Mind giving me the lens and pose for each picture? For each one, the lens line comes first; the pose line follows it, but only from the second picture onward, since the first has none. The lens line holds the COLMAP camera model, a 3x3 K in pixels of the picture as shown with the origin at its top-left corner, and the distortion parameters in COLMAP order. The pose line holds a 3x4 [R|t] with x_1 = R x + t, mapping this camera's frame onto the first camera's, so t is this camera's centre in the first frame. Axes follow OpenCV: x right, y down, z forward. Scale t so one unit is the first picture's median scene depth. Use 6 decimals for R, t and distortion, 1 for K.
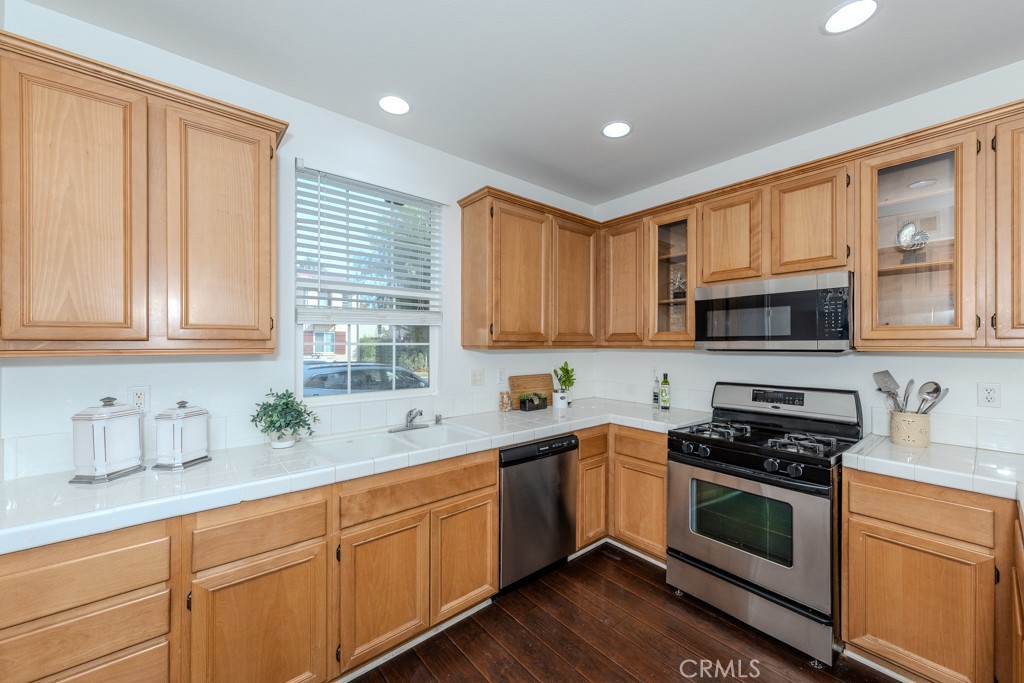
lens RADIAL K [[386.6, 0, 512.8], [0, 386.6, 340.5], [0, 0, 1]] dist [0.003077, -0.000735]
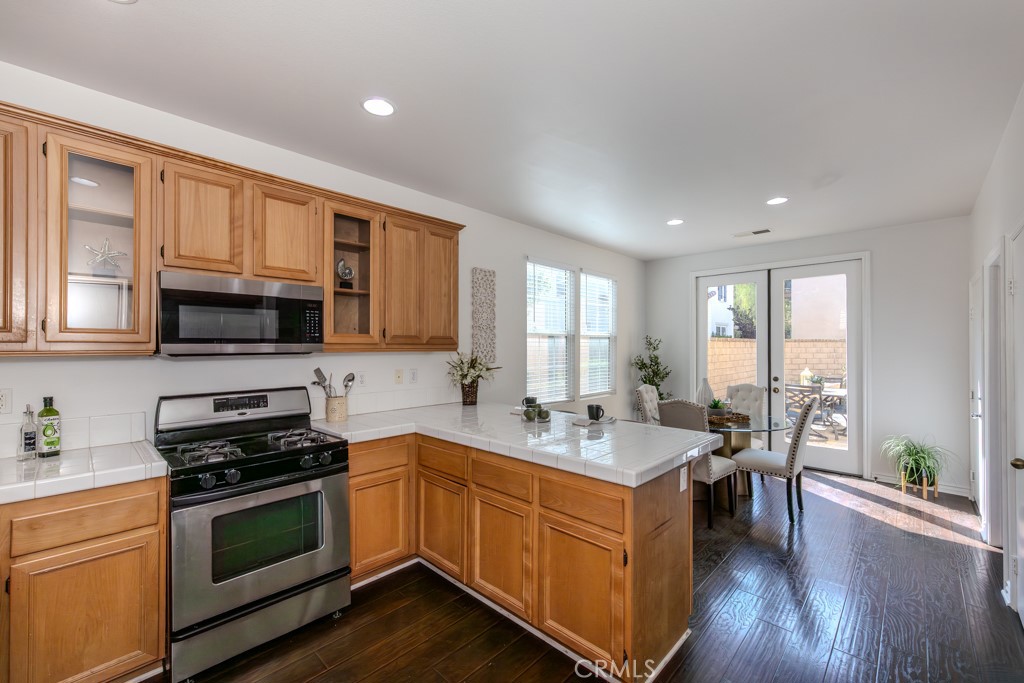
lens RADIAL K [[419.0, 0, 510.2], [0, 419.0, 344.8], [0, 0, 1]] dist [0.001036, -0.000059]
pose [[-0.102757, 0.003783, 0.994699, -0.431007], [-0.006140, 0.999971, -0.004437, 0.003549], [-0.994688, -0.006563, -0.102730, 0.469417]]
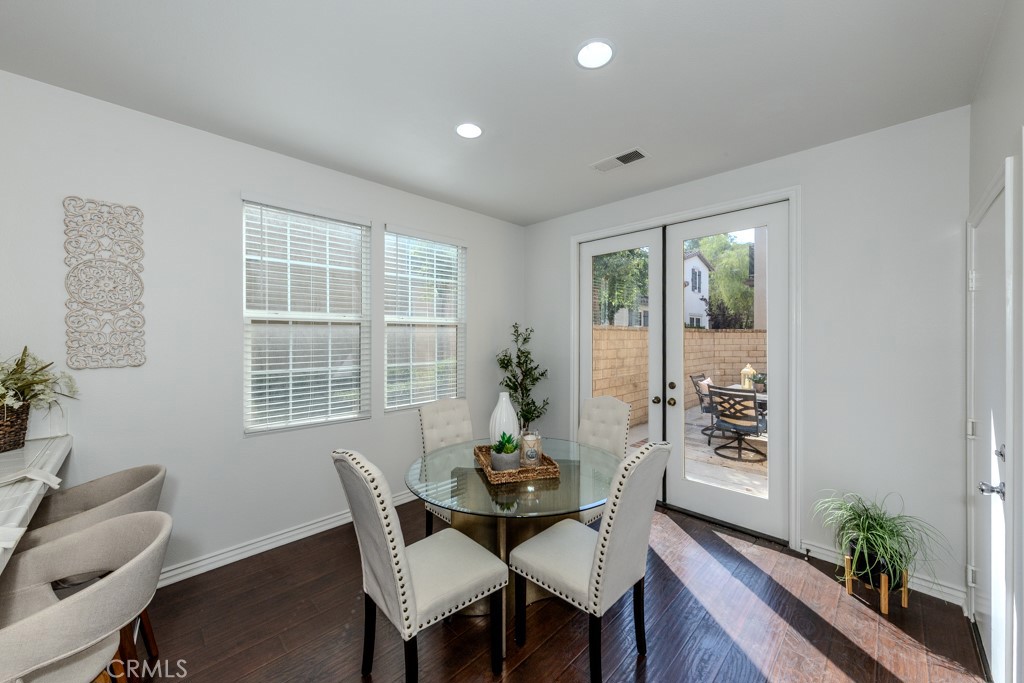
lens RADIAL K [[386.6, 0, 510.5], [0, 386.6, 338.7], [0, 0, 1]] dist [0.003077, -0.000735]
pose [[-0.092766, -0.004171, 0.995679, 0.332493], [-0.006231, 0.999974, 0.003608, -0.005507], [-0.995668, -0.005870, -0.092789, -0.499249]]
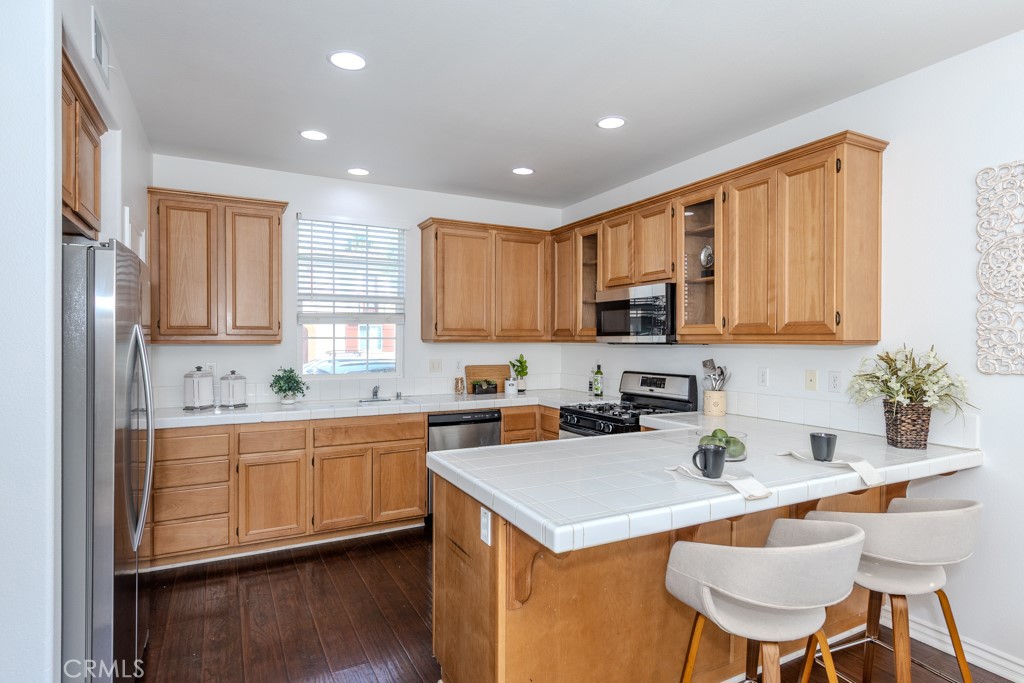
lens RADIAL K [[546.5, 0, 510.8], [0, 546.5, 339.5], [0, 0, 1]] dist [-0.015154, 0.000313]
pose [[0.976271, 0.001685, -0.216547, 0.646540], [-0.000189, 0.999976, 0.006929, 0.000898], [0.216554, -0.006723, 0.976248, -0.806385]]
